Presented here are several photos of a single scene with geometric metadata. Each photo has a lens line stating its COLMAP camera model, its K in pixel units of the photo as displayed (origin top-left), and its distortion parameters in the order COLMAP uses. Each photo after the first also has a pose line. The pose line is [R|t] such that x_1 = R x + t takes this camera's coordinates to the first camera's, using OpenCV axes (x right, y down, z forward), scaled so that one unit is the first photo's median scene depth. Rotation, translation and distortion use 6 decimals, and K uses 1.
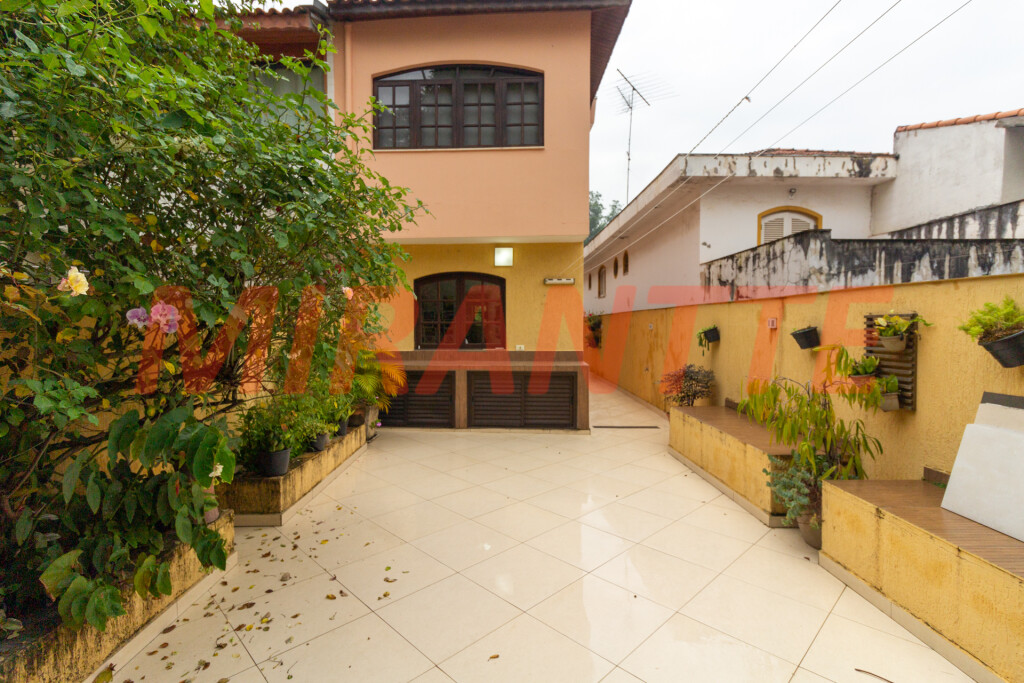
lens RADIAL K [[480.3, 0, 511.4], [0, 480.3, 338.9], [0, 0, 1]] dist [0.000813, 0.000371]
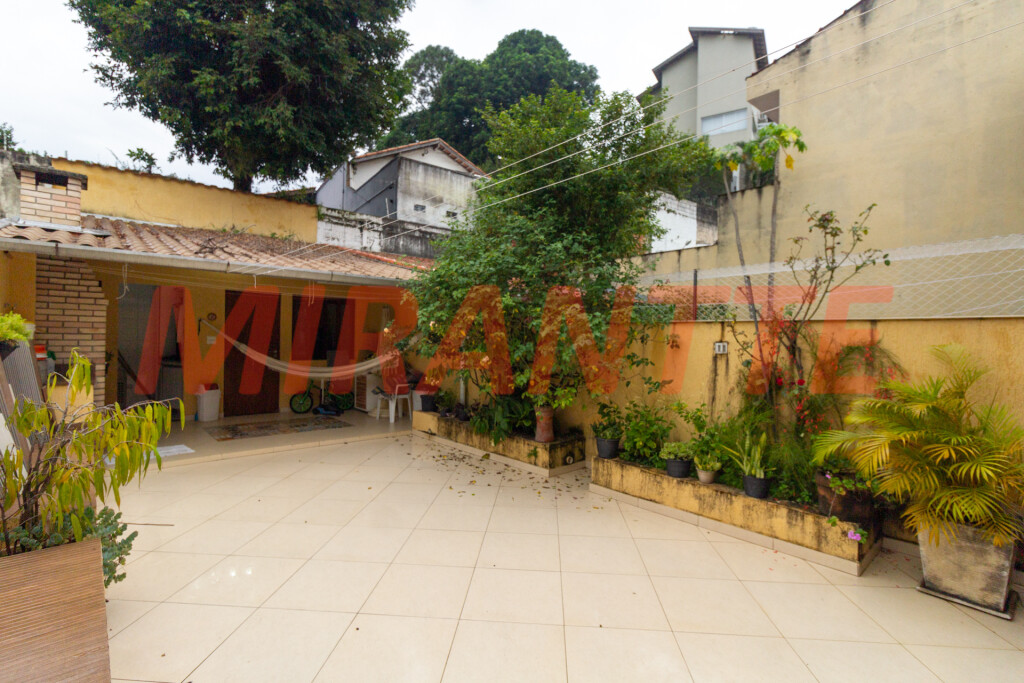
lens RADIAL K [[473.1, 0, 512.2], [0, 473.1, 339.9], [0, 0, 1]] dist [-0.000157, 0.000874]
pose [[-0.745351, -0.012902, -0.666547, 0.315806], [-0.042040, 0.998732, 0.027679, -0.030869], [0.665346, 0.048652, -0.744949, 1.032862]]
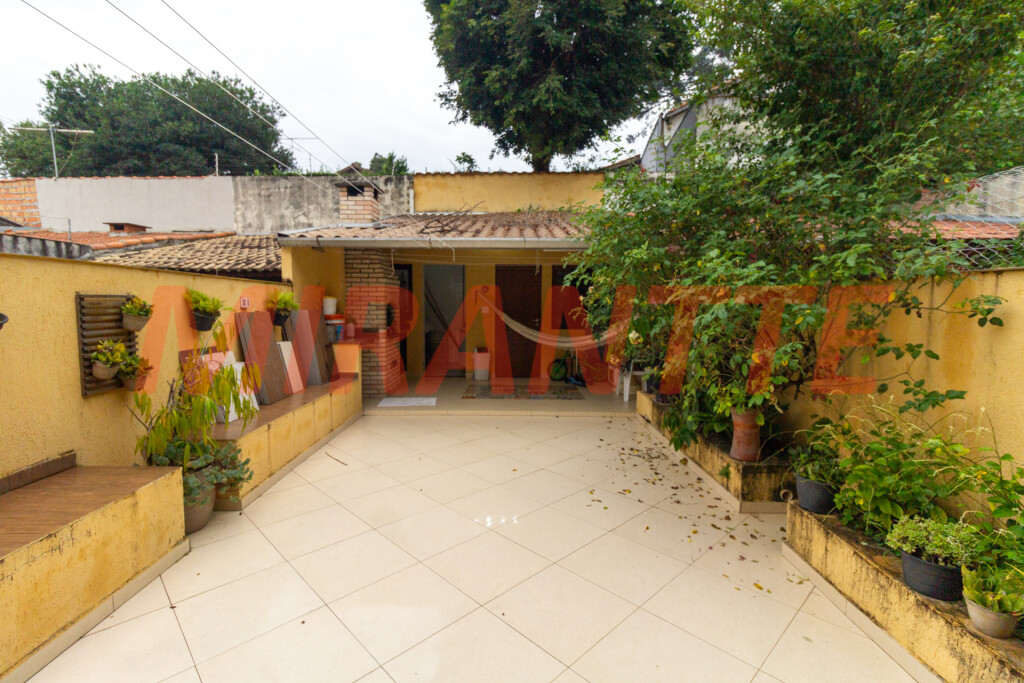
lens RADIAL K [[473.1, 0, 512.2], [0, 473.1, 339.9], [0, 0, 1]] dist [-0.000157, 0.000874]
pose [[-0.999953, -0.008860, 0.003887, -0.011850], [-0.008362, 0.993524, 0.113317, -0.034309], [-0.004866, 0.113279, -0.993551, 1.004461]]
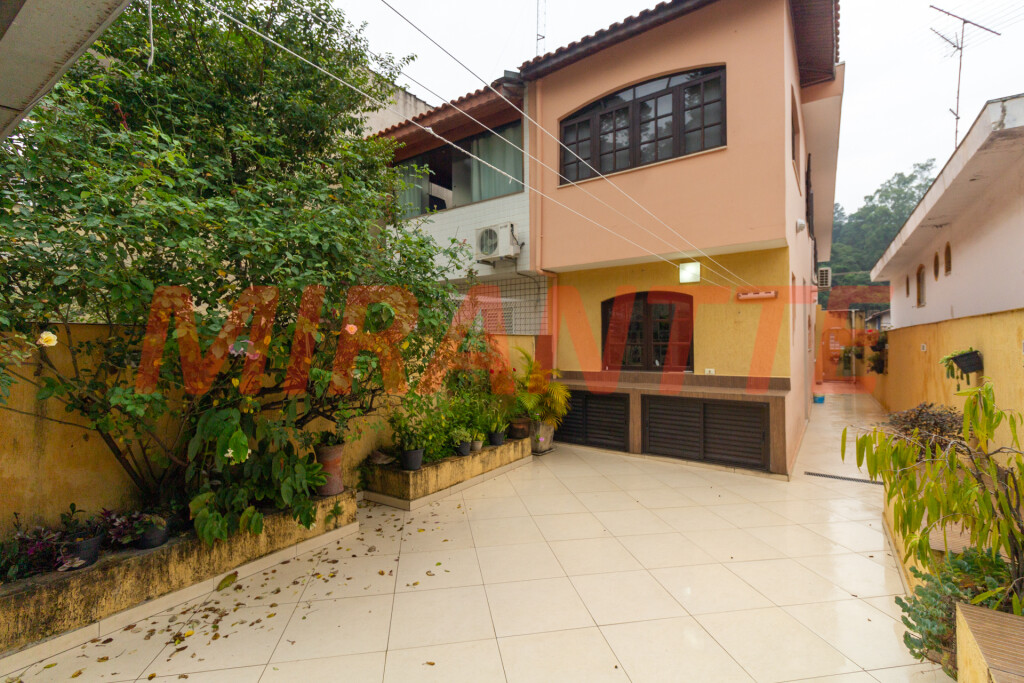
lens RADIAL K [[473.1, 0, 512.2], [0, 473.1, 339.9], [0, 0, 1]] dist [-0.000157, 0.000874]
pose [[0.824251, -0.008352, -0.566163, 0.250525], [-0.011134, 0.999459, -0.030953, -0.011104], [0.566115, 0.031817, 0.823712, 0.071965]]
